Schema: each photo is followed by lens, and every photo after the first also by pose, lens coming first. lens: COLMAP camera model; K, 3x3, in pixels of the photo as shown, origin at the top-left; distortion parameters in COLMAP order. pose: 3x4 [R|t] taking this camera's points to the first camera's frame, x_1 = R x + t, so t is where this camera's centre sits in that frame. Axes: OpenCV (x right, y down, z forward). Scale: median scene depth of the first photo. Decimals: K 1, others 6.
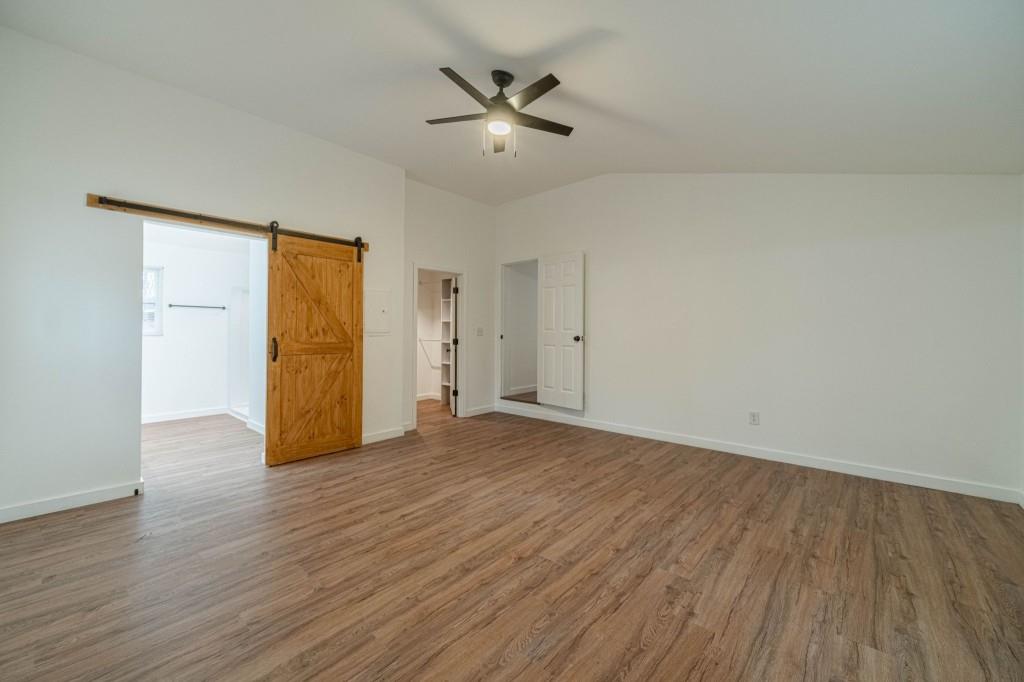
lens RADIAL K [[409.4, 0, 520.6], [0, 409.4, 330.3], [0, 0, 1]] dist [0.001360, -0.000124]
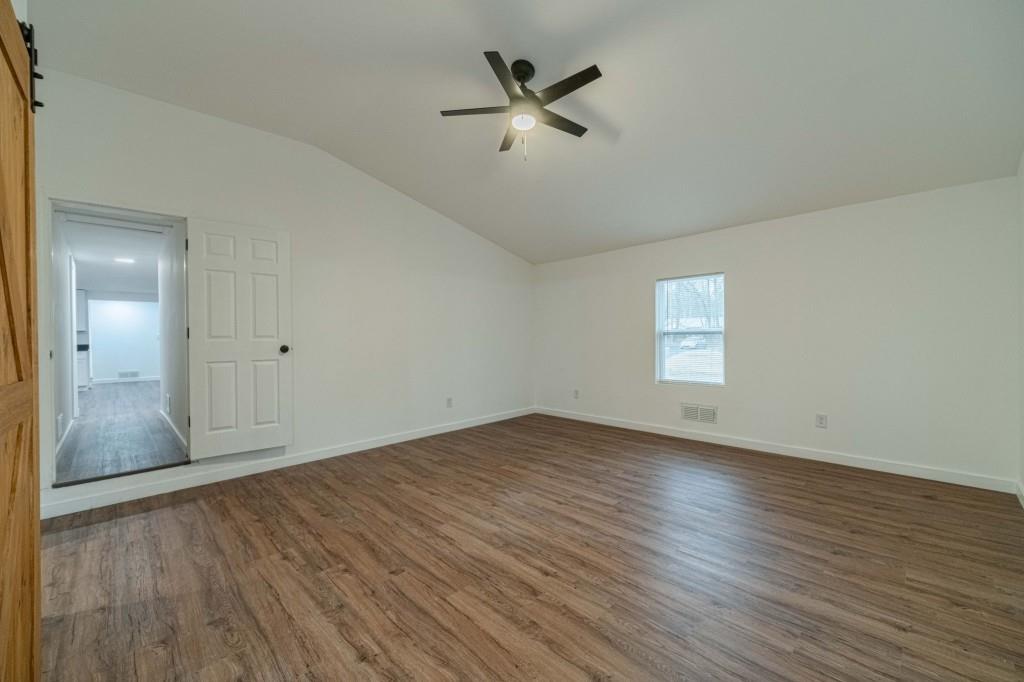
lens RADIAL K [[402.8, 0, 513.5], [0, 402.8, 336.1], [0, 0, 1]] dist [0.002925, -0.000632]
pose [[0.088293, -0.002949, 0.996090, -1.014208], [0.014176, 0.999898, 0.001703, 0.001066], [-0.995994, 0.013970, 0.088326, 0.955868]]
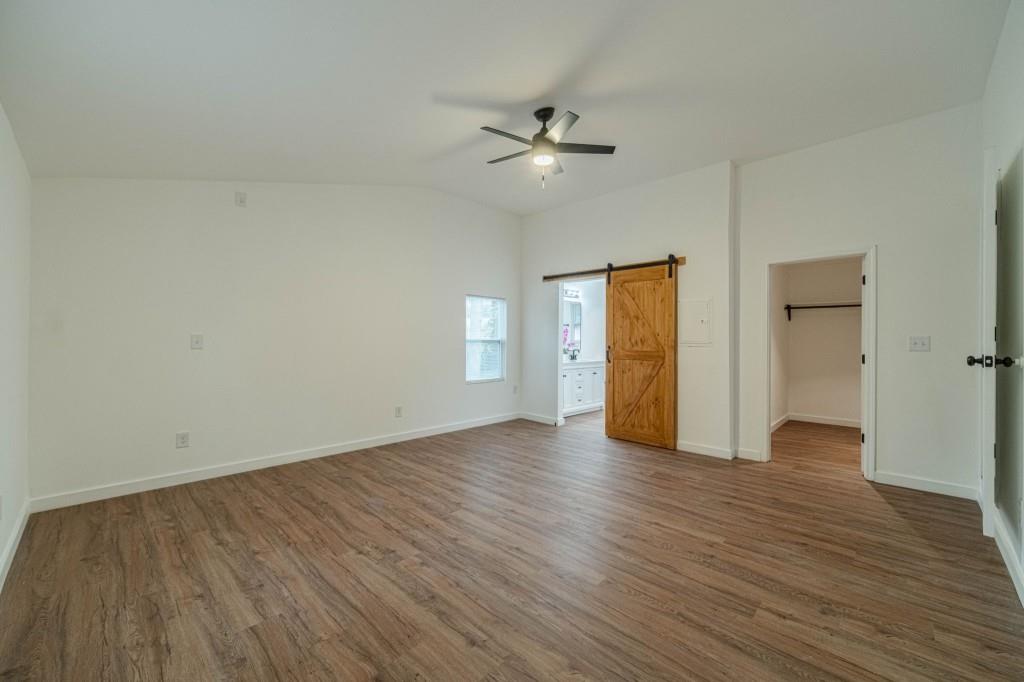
lens RADIAL K [[408.6, 0, 512.0], [0, 408.6, 341.0], [0, 0, 1]] dist [0.002889, -0.000472]
pose [[-0.064394, 0.001839, -0.997923, 1.082610], [-0.004769, 0.999986, 0.002151, -0.000153], [0.997913, 0.004898, -0.064385, 0.997534]]
